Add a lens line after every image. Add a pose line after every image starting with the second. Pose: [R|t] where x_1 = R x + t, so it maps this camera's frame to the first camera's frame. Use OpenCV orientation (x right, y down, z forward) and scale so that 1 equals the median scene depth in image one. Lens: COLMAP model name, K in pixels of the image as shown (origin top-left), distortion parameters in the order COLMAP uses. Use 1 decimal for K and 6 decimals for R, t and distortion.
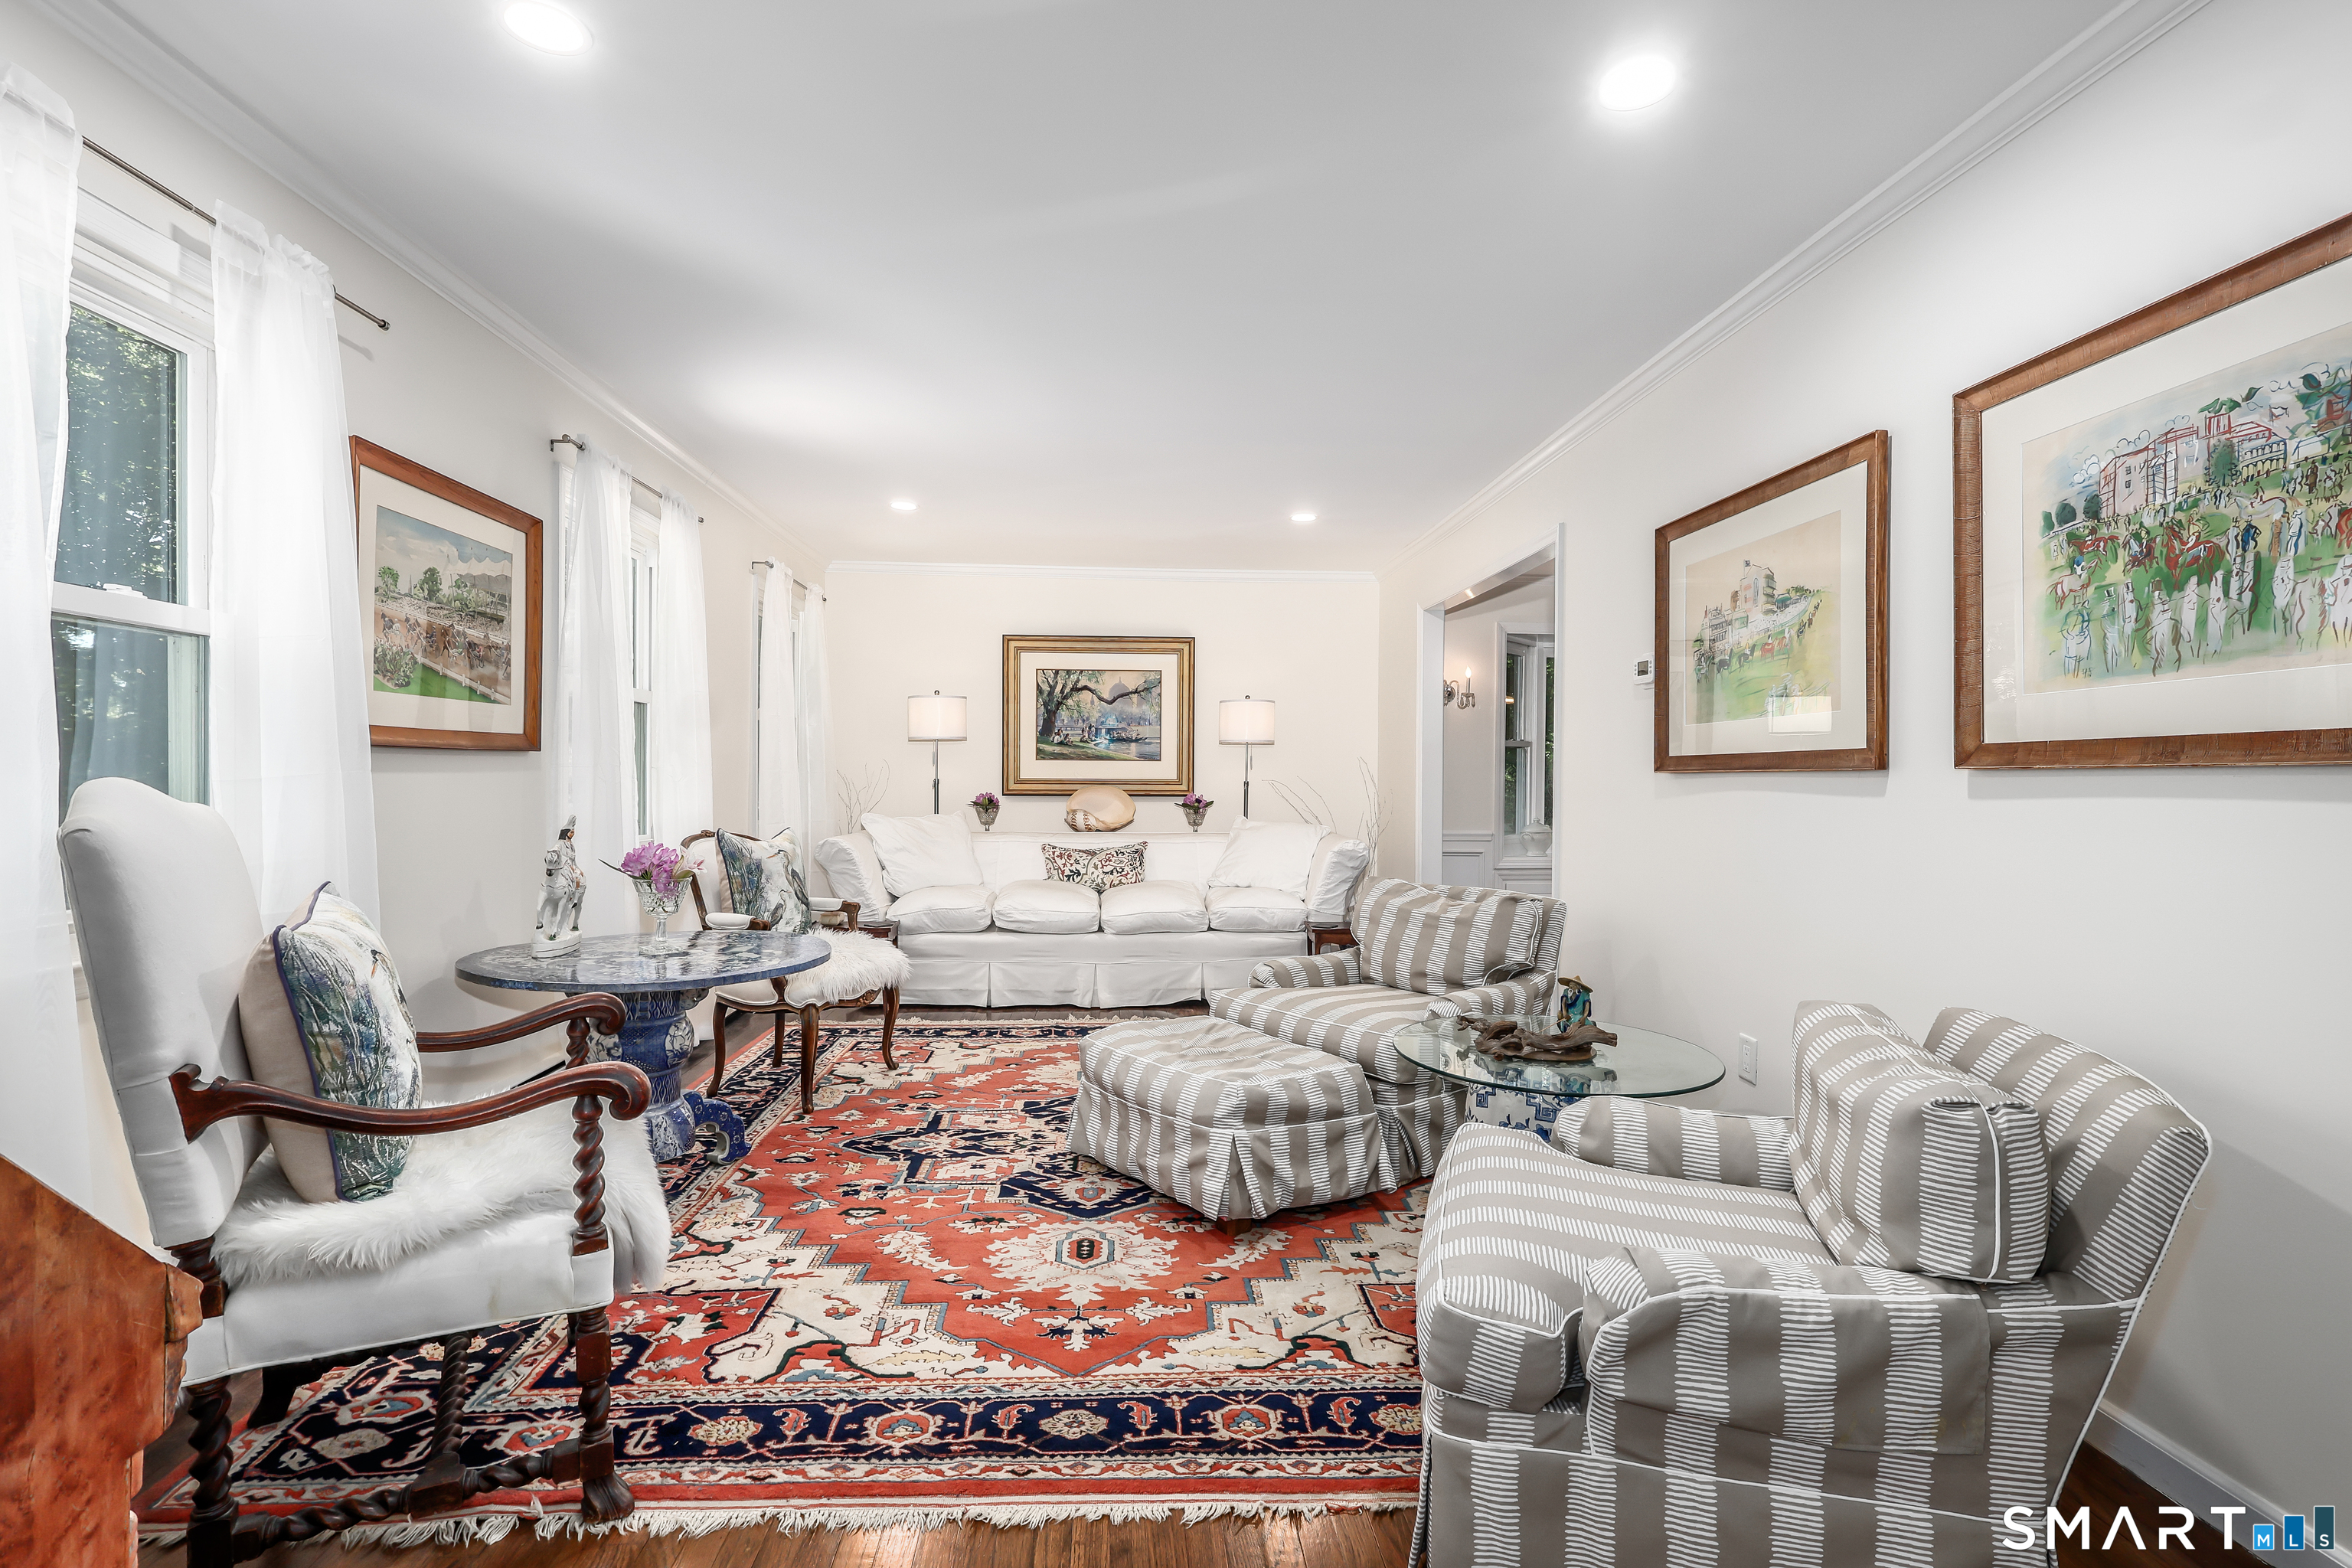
lens RADIAL K [[1089.2, 0, 1176.0], [0, 1089.2, 784.0], [0, 0, 1]] dist [-0.000370, 0.000568]
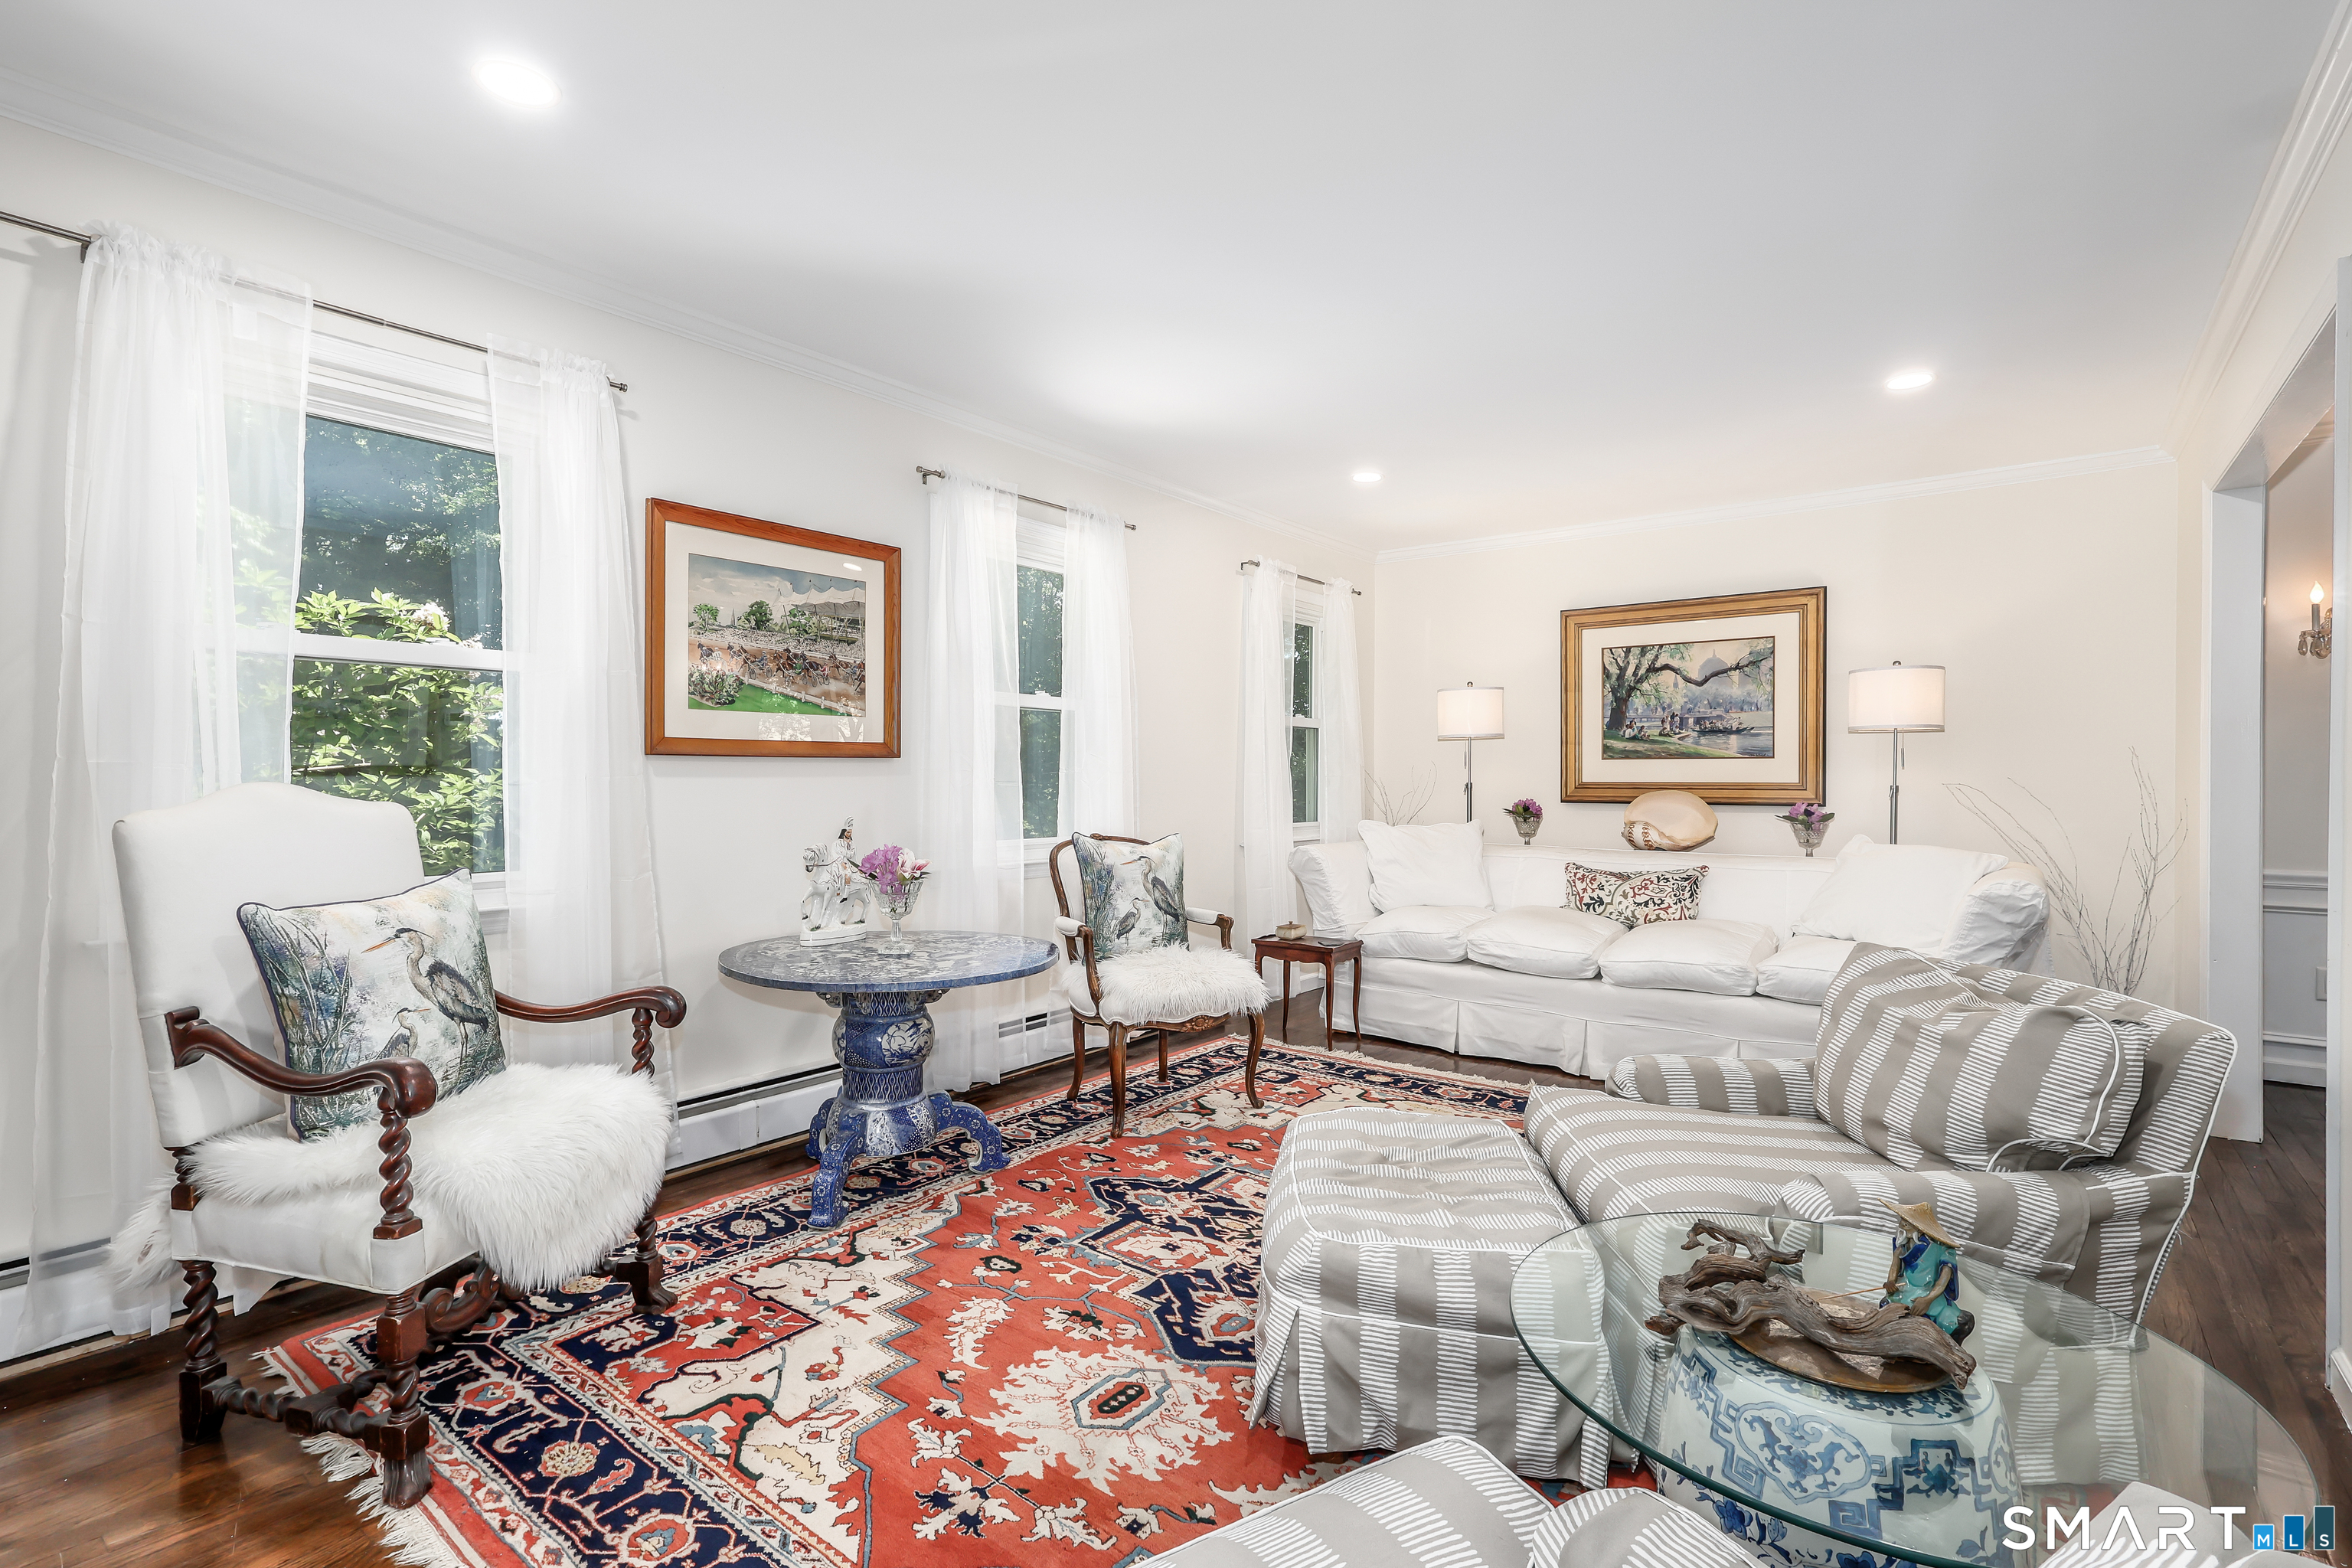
lens RADIAL K [[1090.3, 0, 1176.0], [0, 1090.3, 784.0], [0, 0, 1]] dist [-0.000501, 0.000253]
pose [[0.750115, -0.000432, -0.661307, 0.406767], [-0.002102, 0.999993, -0.003037, -0.000868], [0.661304, 0.003668, 0.750109, 0.408594]]
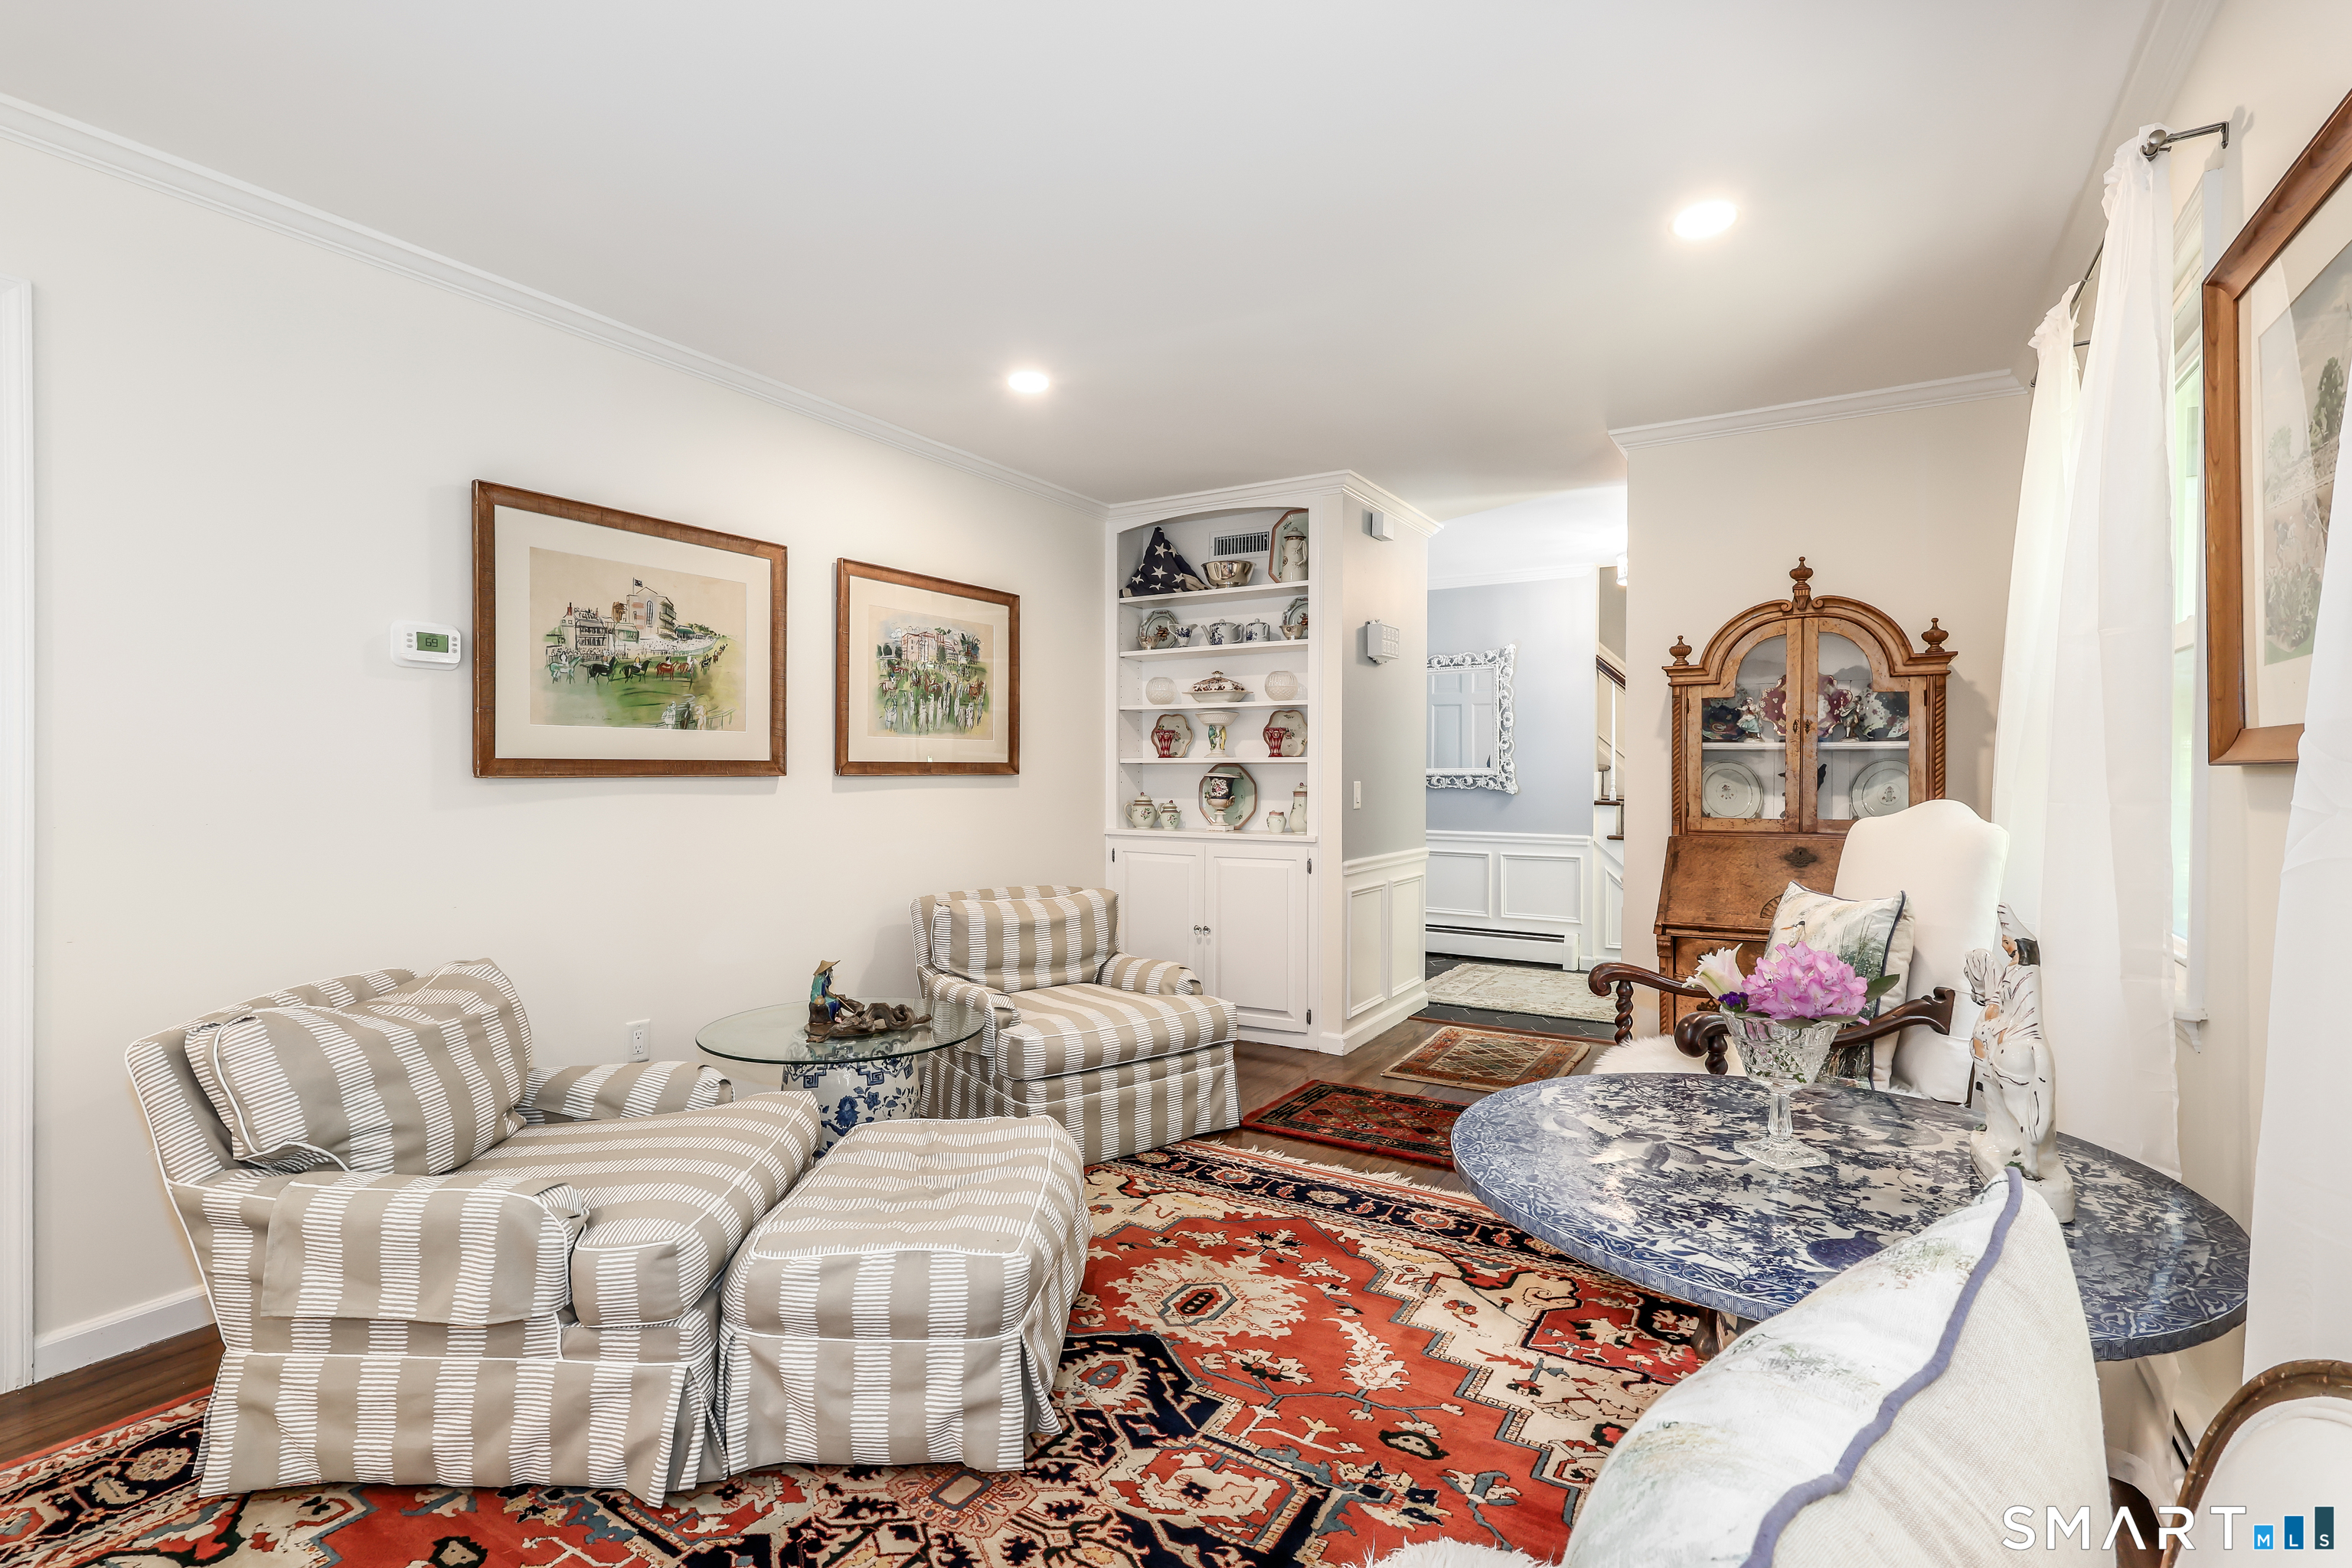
lens RADIAL K [[1089.2, 0, 1176.0], [0, 1089.2, 784.0], [0, 0, 1]] dist [-0.000370, 0.000568]
pose [[-0.819193, -0.016676, 0.573275, -0.535413], [-0.005581, 0.999762, 0.021107, -0.030225], [-0.573491, 0.014091, -0.819091, 1.593994]]
